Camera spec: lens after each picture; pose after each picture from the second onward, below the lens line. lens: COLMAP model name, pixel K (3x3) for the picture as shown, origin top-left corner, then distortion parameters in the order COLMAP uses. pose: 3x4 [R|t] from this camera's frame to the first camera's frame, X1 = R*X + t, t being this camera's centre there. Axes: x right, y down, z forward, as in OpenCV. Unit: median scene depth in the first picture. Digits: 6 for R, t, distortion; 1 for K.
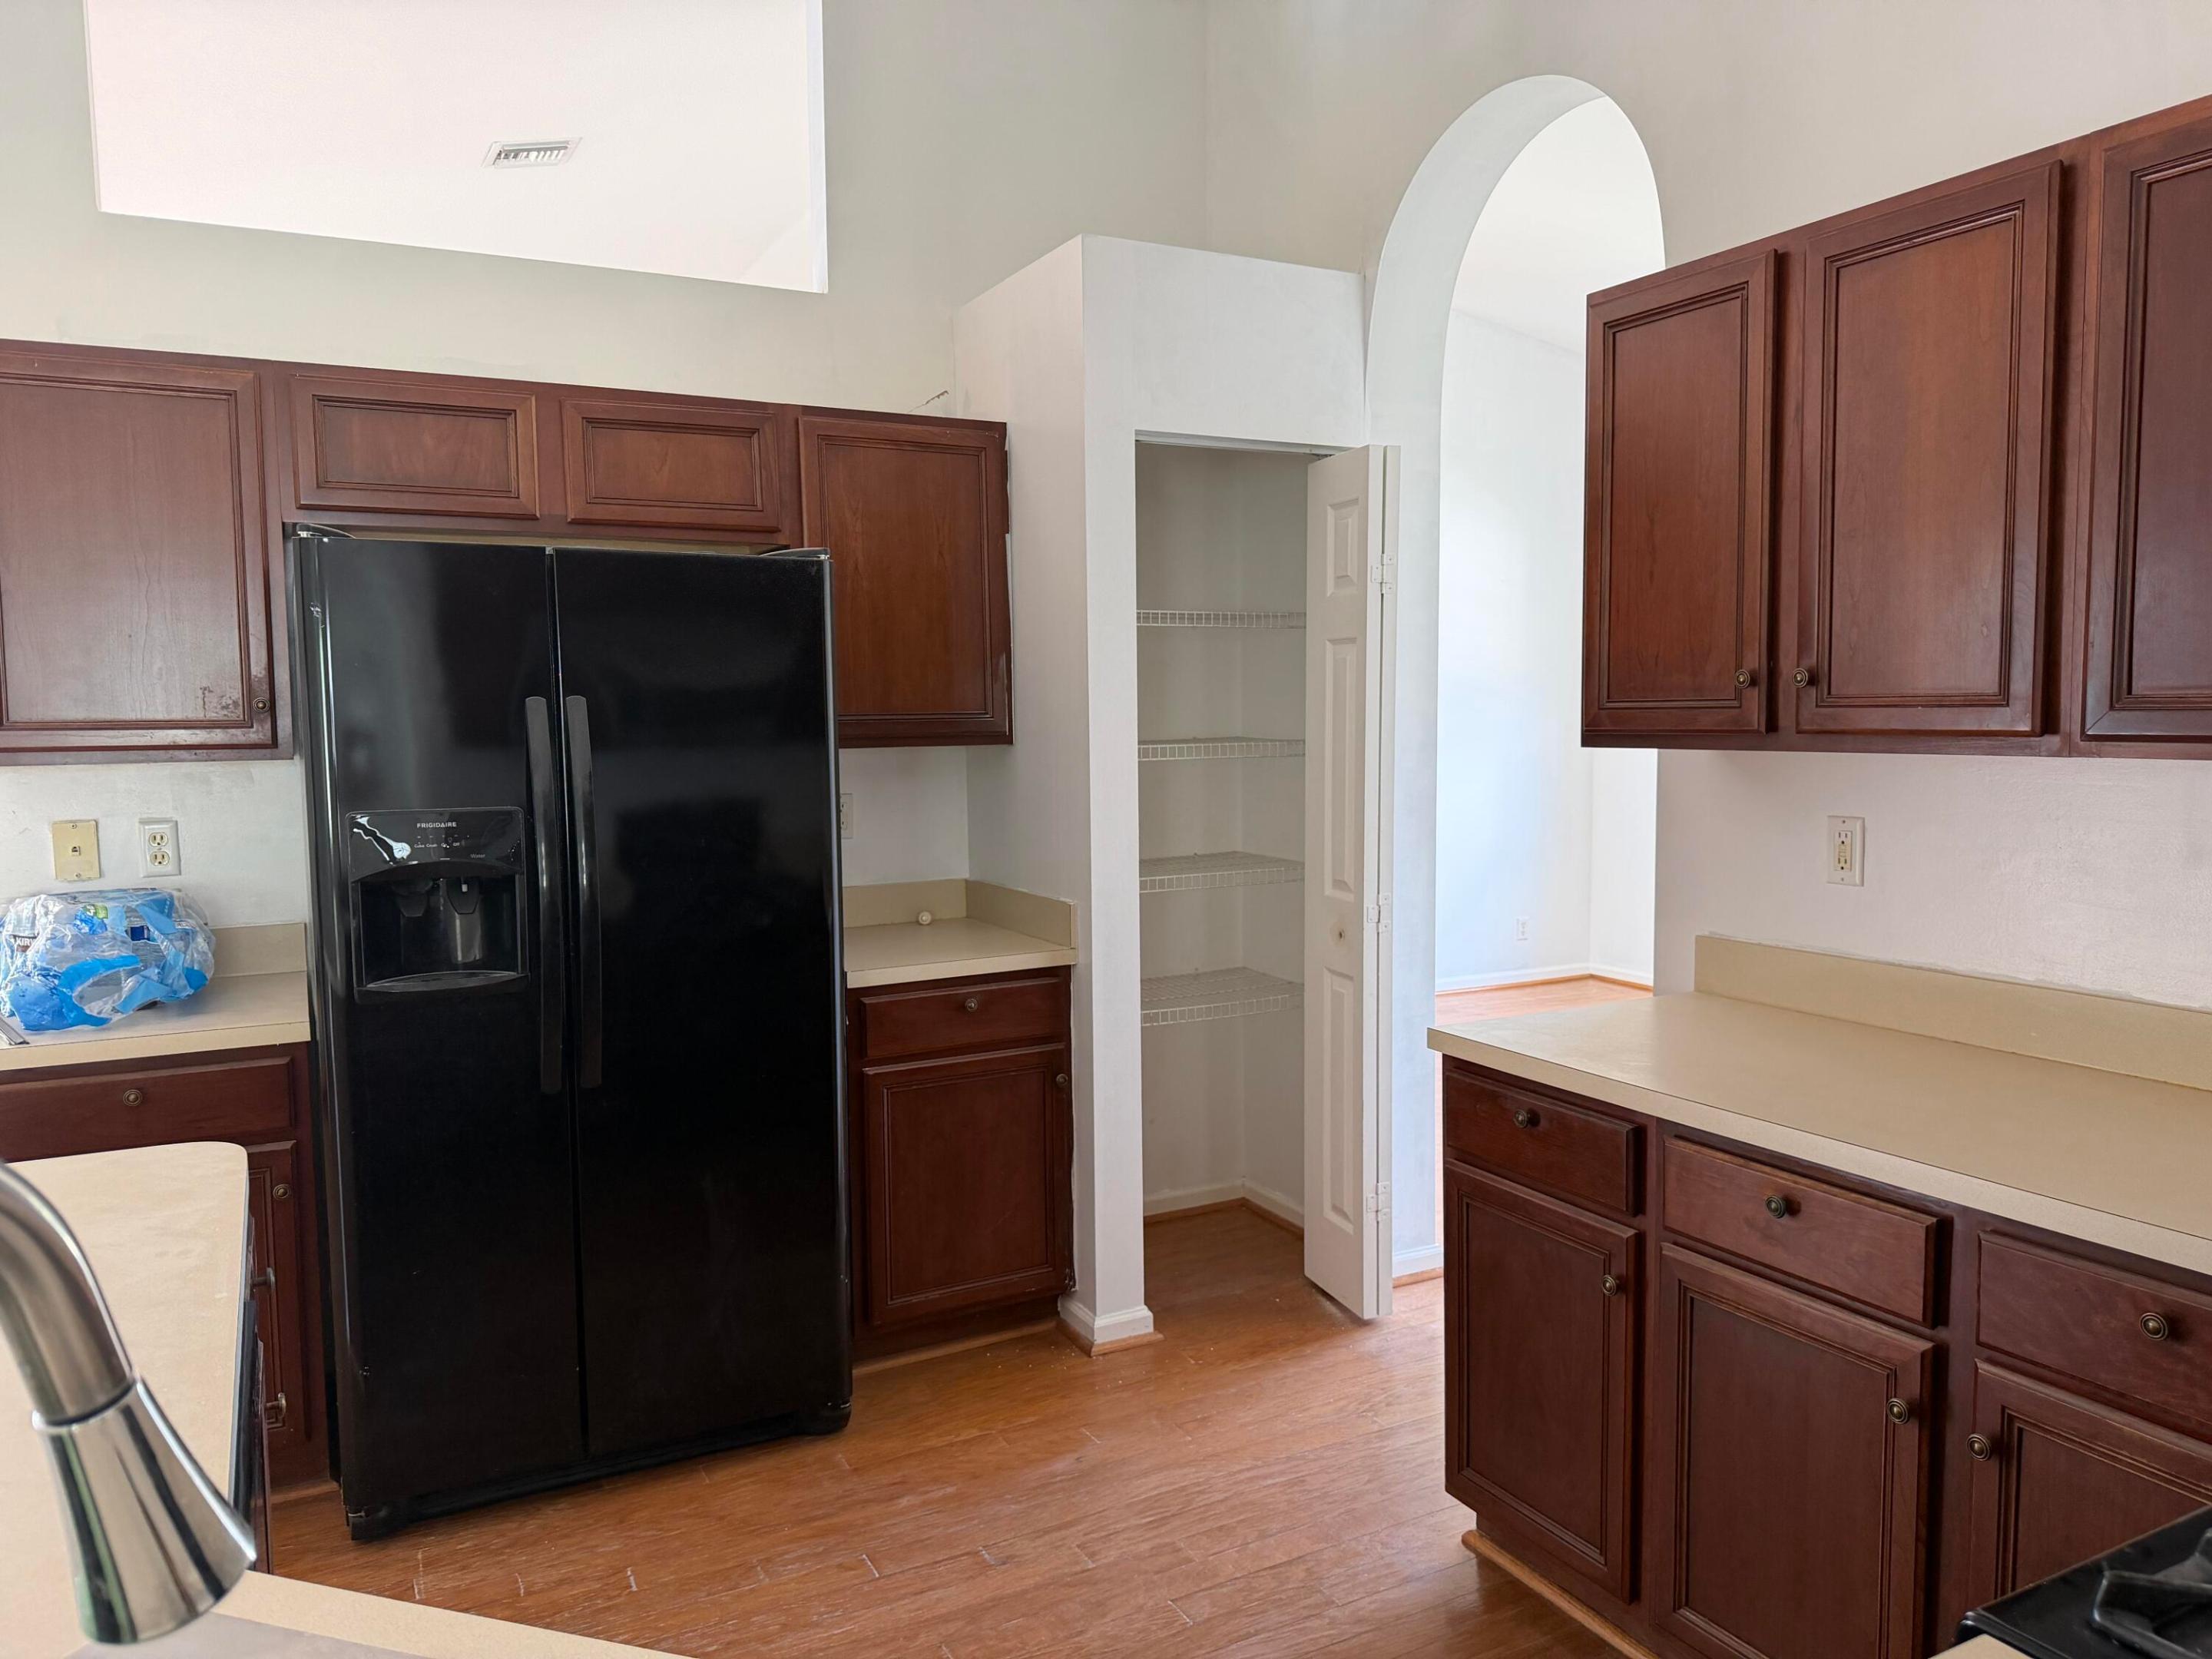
lens RADIAL K [[1552.0, 0, 1107.9], [0, 1552.0, 840.1], [0, 0, 1]] dist [0.197840, -0.377580]
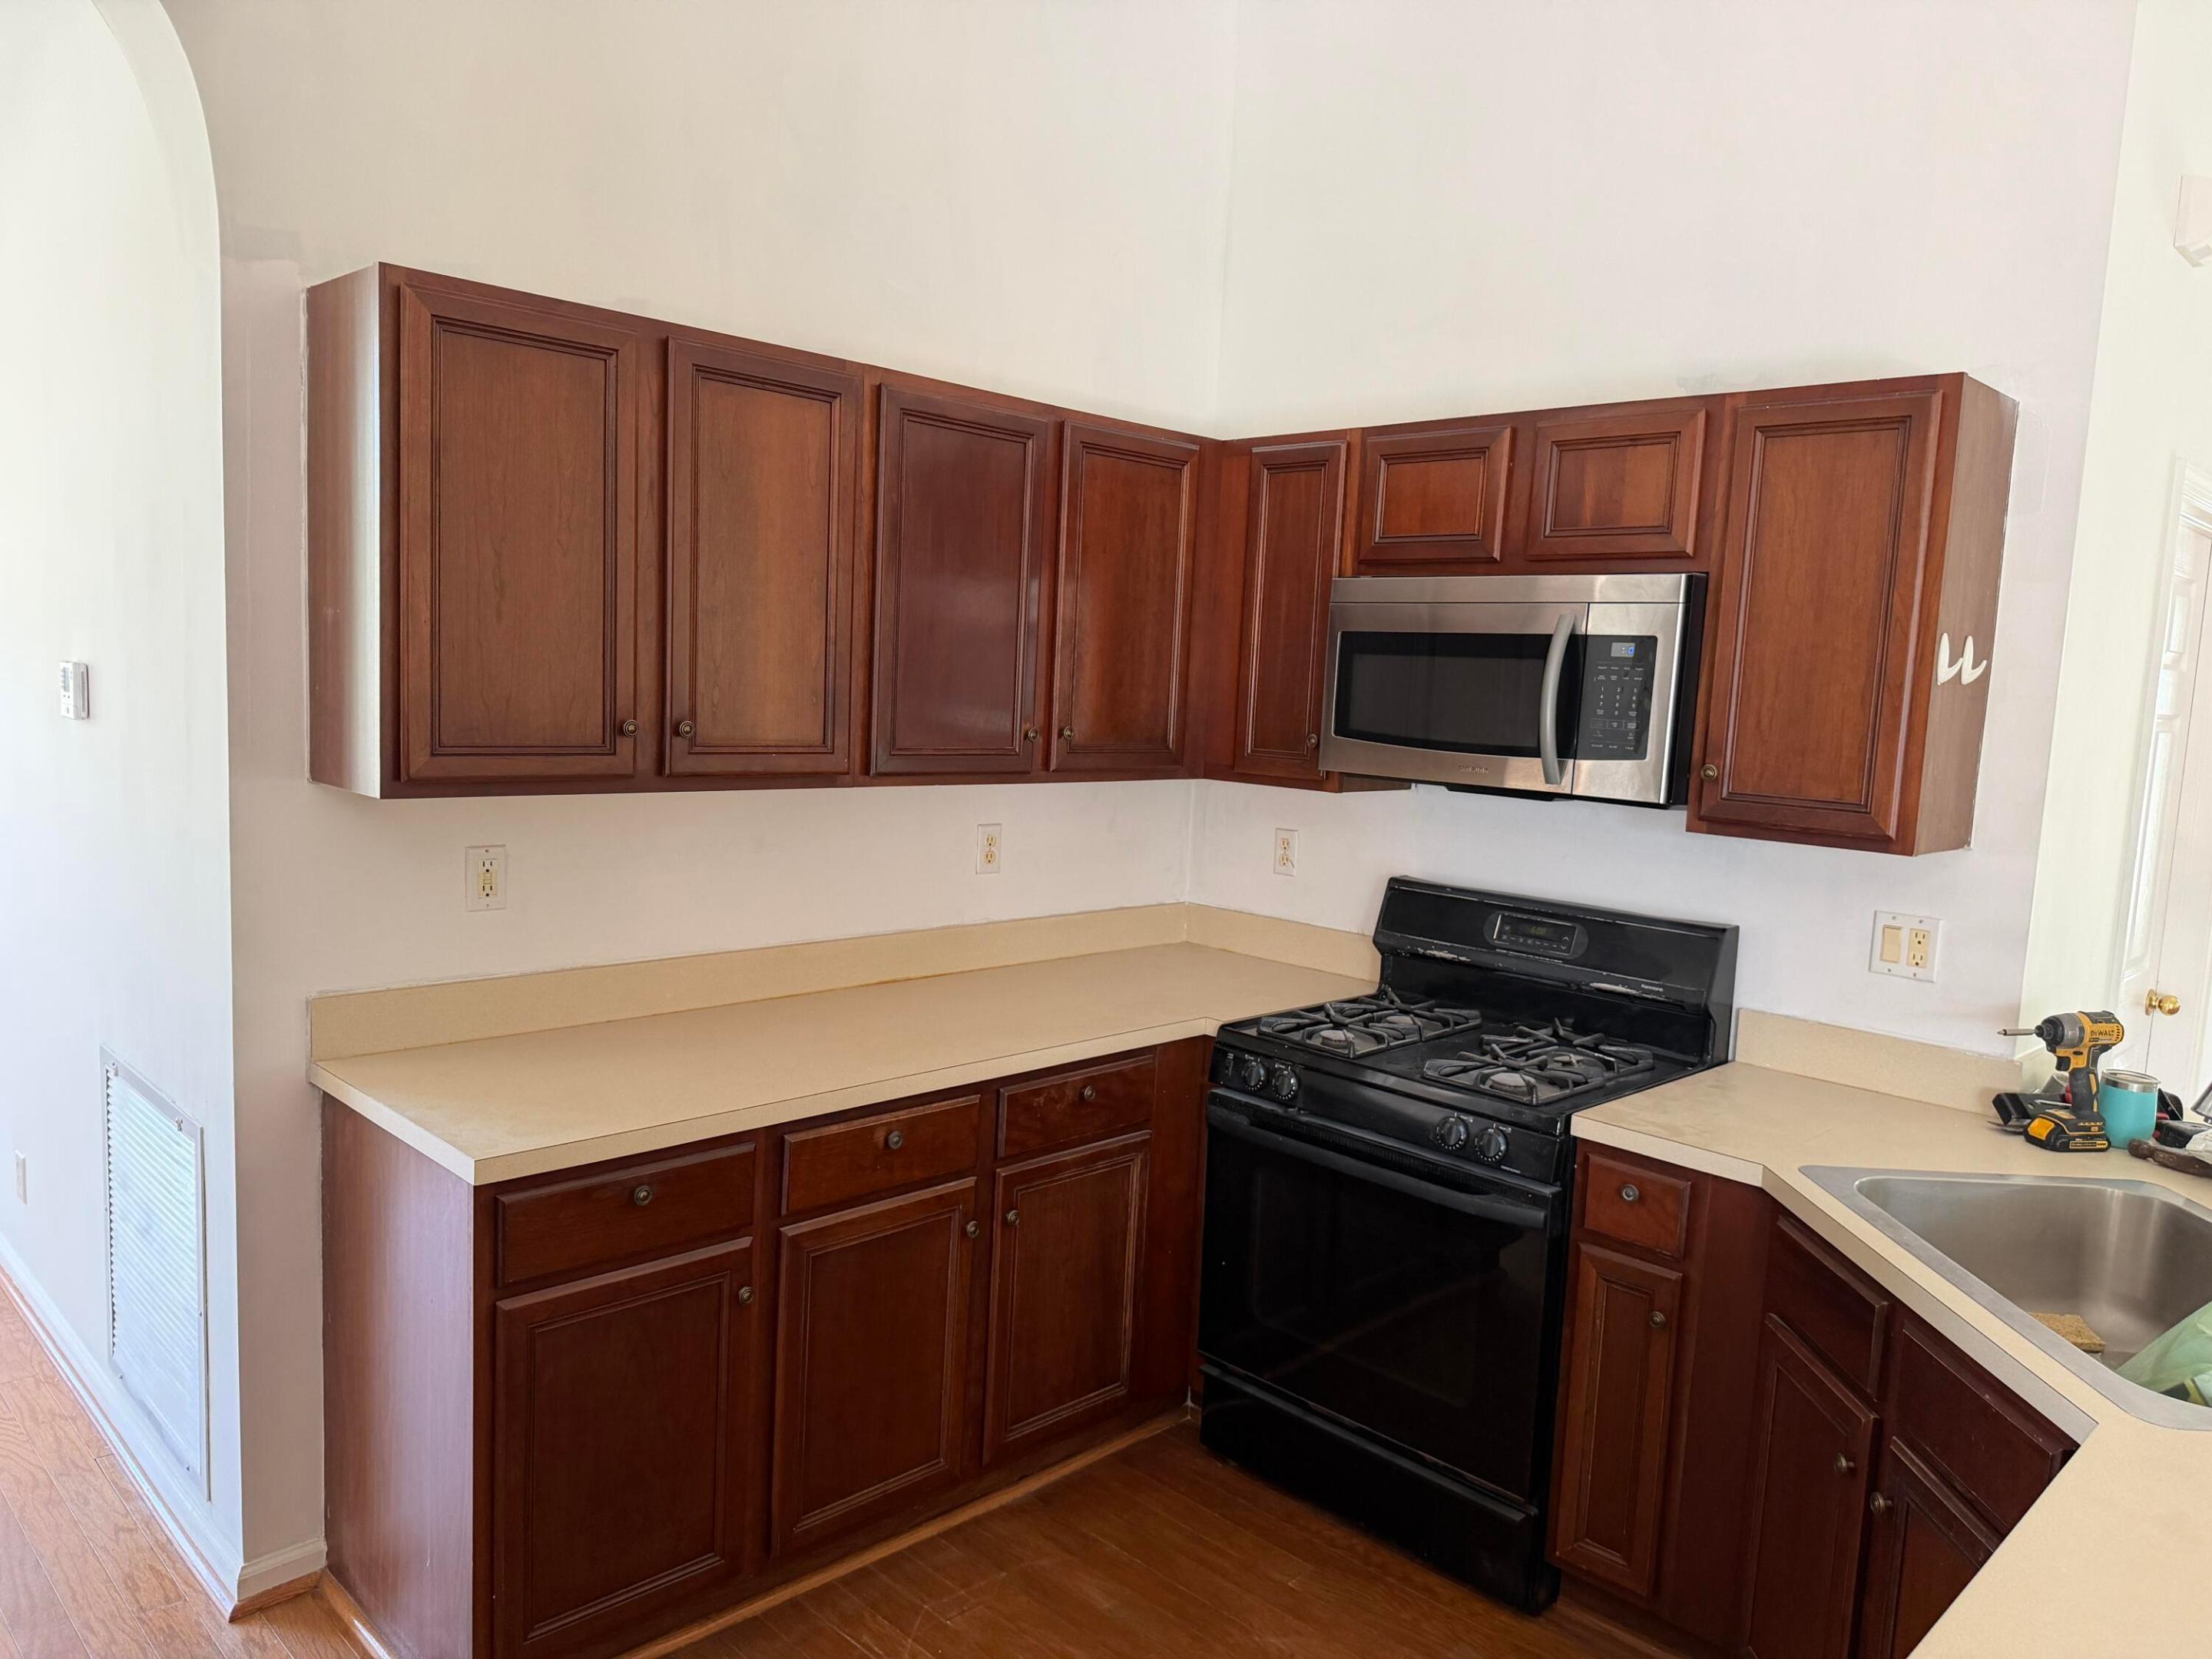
lens RADIAL K [[1552.0, 0, 1107.9], [0, 1552.0, 840.1], [0, 0, 1]] dist [0.197840, -0.377580]
pose [[-0.270724, -0.107038, 0.956688, -0.756518], [0.037438, 0.991877, 0.121570, -0.153012], [-0.961929, 0.068728, -0.264518, 1.038642]]
